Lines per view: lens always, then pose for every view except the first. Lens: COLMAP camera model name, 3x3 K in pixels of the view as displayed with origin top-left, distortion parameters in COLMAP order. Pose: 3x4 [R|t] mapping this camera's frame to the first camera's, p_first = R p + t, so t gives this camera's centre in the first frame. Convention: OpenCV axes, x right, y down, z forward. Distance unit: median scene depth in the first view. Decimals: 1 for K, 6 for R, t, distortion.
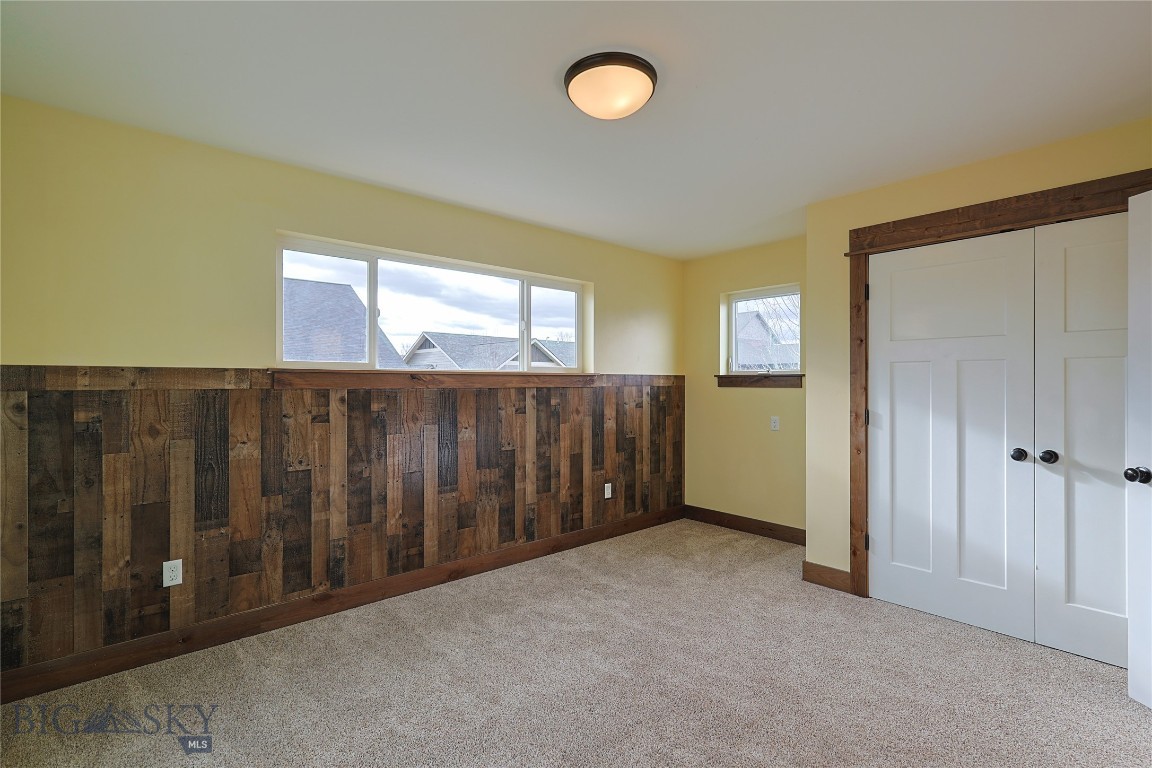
lens RADIAL K [[530.7, 0, 579.0], [0, 530.7, 382.2], [0, 0, 1]] dist [0.001535, 0.000304]
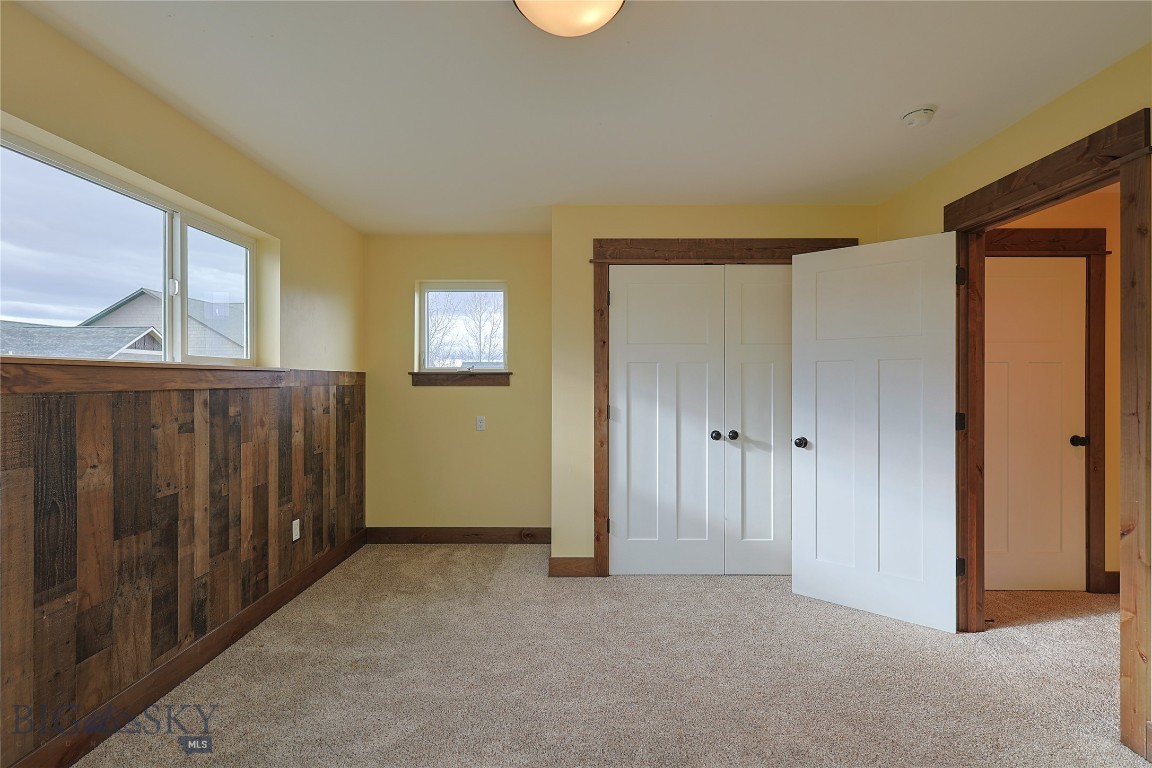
lens RADIAL K [[530.7, 0, 579.0], [0, 530.7, 382.2], [0, 0, 1]] dist [0.001535, 0.000304]
pose [[0.666058, -0.002477, 0.745896, -0.268483], [0.000056, 0.999995, 0.003271, 0.000033], [-0.745900, -0.002137, 0.666055, 0.266444]]
